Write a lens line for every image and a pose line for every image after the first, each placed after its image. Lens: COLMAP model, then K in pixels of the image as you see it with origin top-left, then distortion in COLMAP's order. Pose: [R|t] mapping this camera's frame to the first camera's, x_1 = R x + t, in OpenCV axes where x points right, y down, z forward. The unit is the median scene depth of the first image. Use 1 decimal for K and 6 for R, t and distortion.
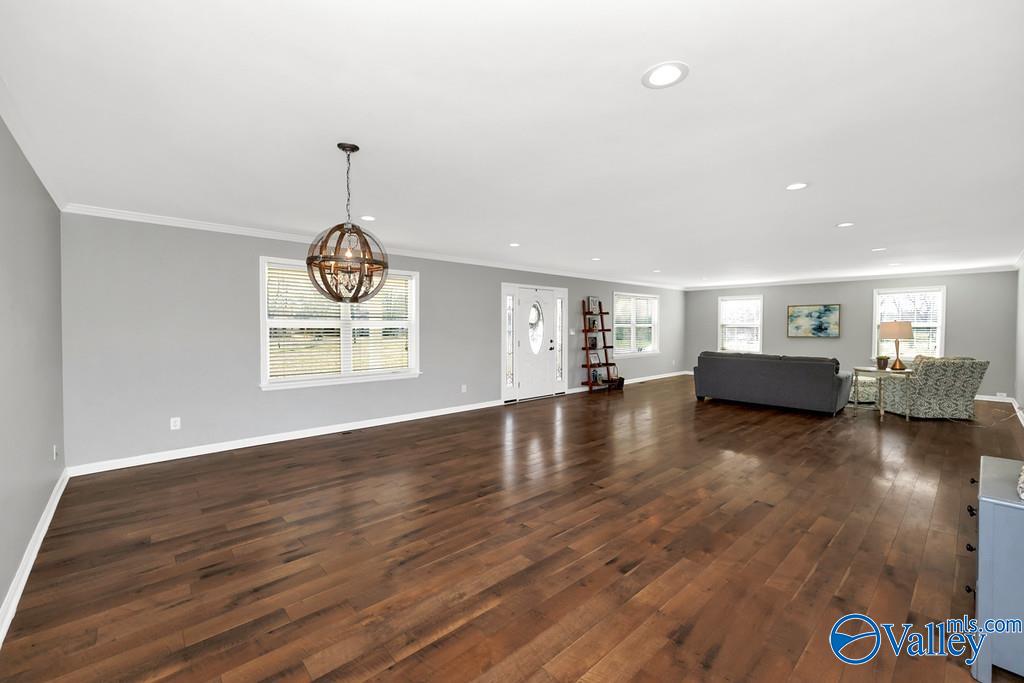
lens RADIAL K [[406.3, 0, 509.3], [0, 406.3, 336.3], [0, 0, 1]] dist [-0.000022, 0.000010]
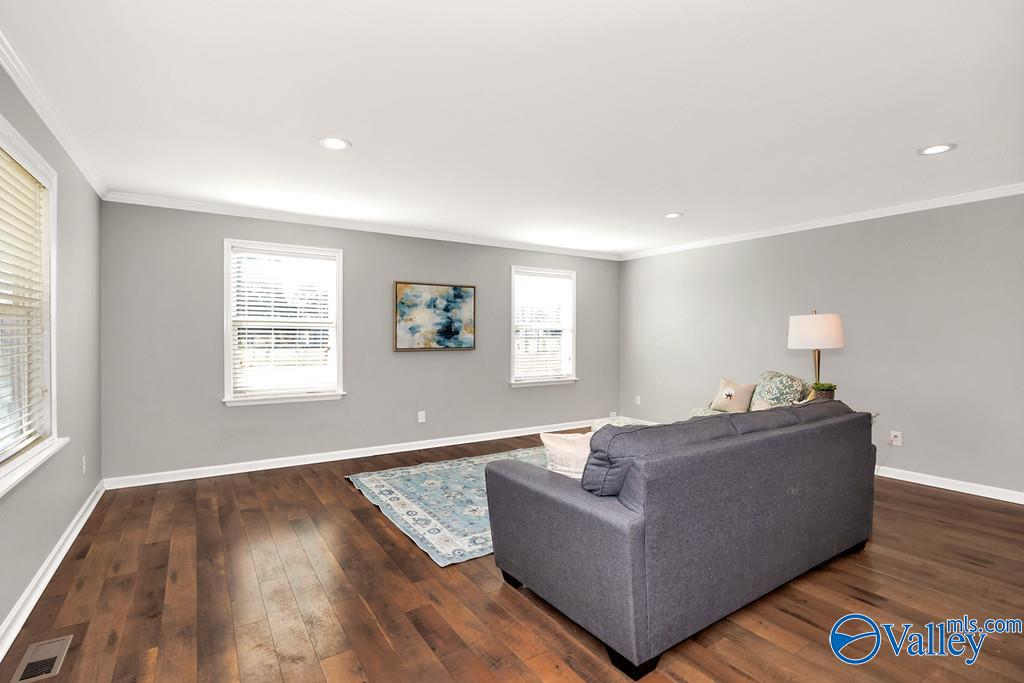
lens RADIAL K [[490.3, 0, 511.8], [0, 490.3, 334.1], [0, 0, 1]] dist [-0.001781, -0.000238]
pose [[0.153924, 0.002537, 0.988079, 0.189935], [0.019647, 0.999791, -0.005628, -0.012117], [-0.987887, 0.020279, 0.153842, 0.911090]]
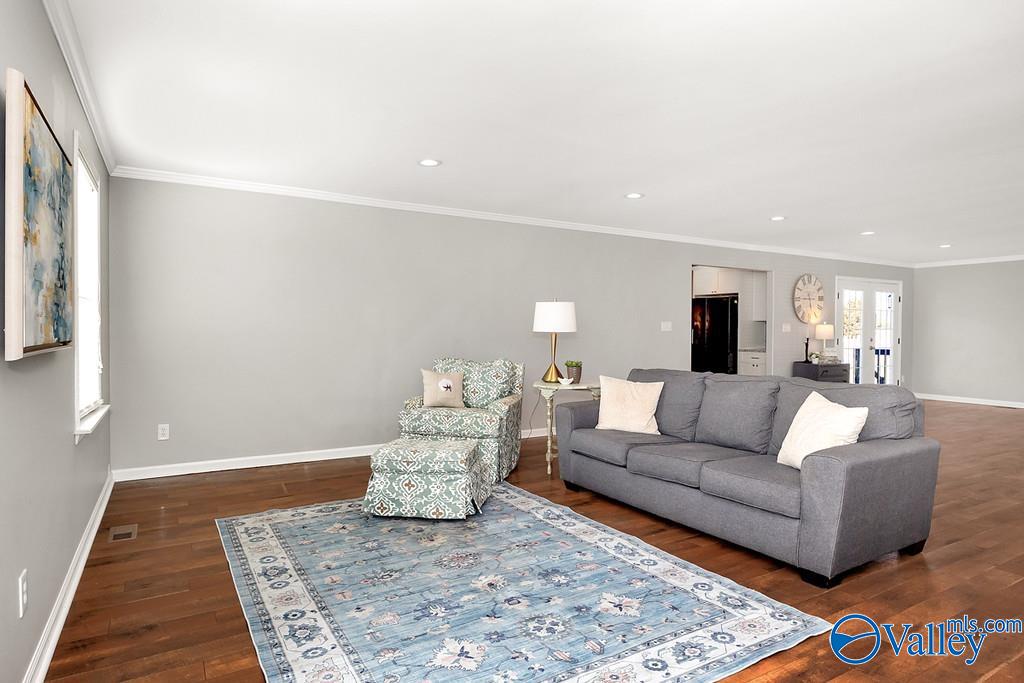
lens RADIAL K [[579.3, 0, 512.0], [0, 579.3, 341.5], [0, 0, 1]] dist [0.002346, -0.000140]
pose [[-0.980583, -0.006071, 0.196013, 0.596417], [0.001609, 0.999238, 0.039001, -0.009129], [-0.196100, 0.038559, -0.979825, 1.302906]]
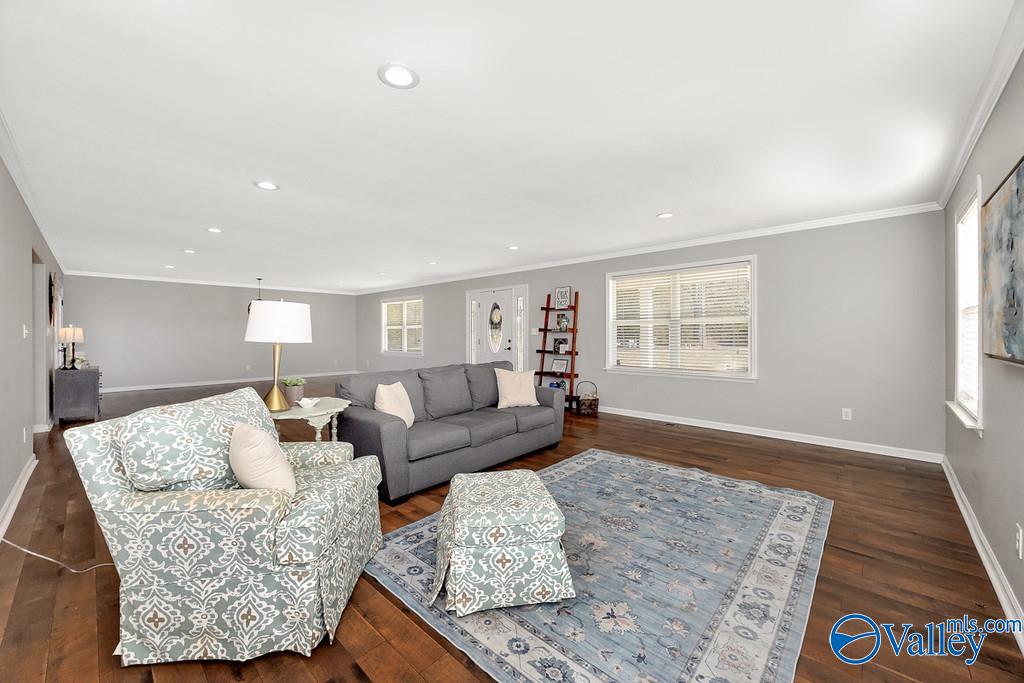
lens RADIAL K [[398.0, 0, 512.8], [0, 398.0, 332.2], [0, 0, 1]] dist [-0.002140, -0.000115]
pose [[0.087805, -0.001650, -0.996136, 0.990345], [-0.022037, 0.999751, -0.003598, -0.005788], [0.995894, 0.022268, 0.087747, 0.861203]]
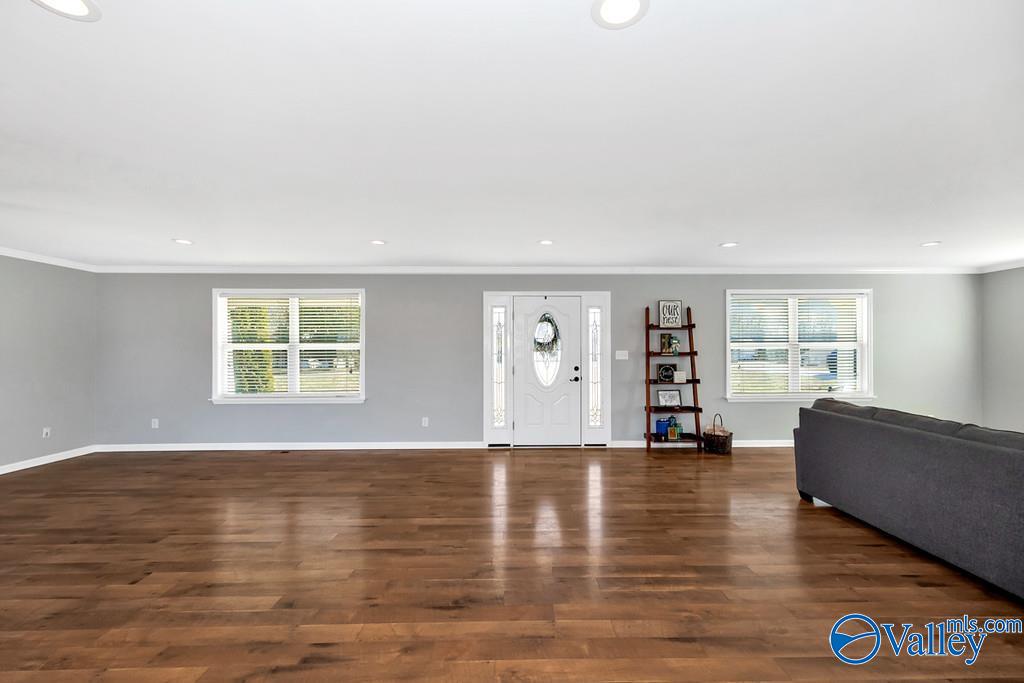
lens RADIAL K [[431.7, 0, 525.6], [0, 431.7, 347.2], [0, 0, 1]] dist [0.004115, 0.000620]
pose [[0.760047, -0.005624, -0.649844, 0.487280], [-0.012736, 0.999642, -0.023547, -0.005751], [0.649744, 0.026174, 0.759703, 0.349452]]
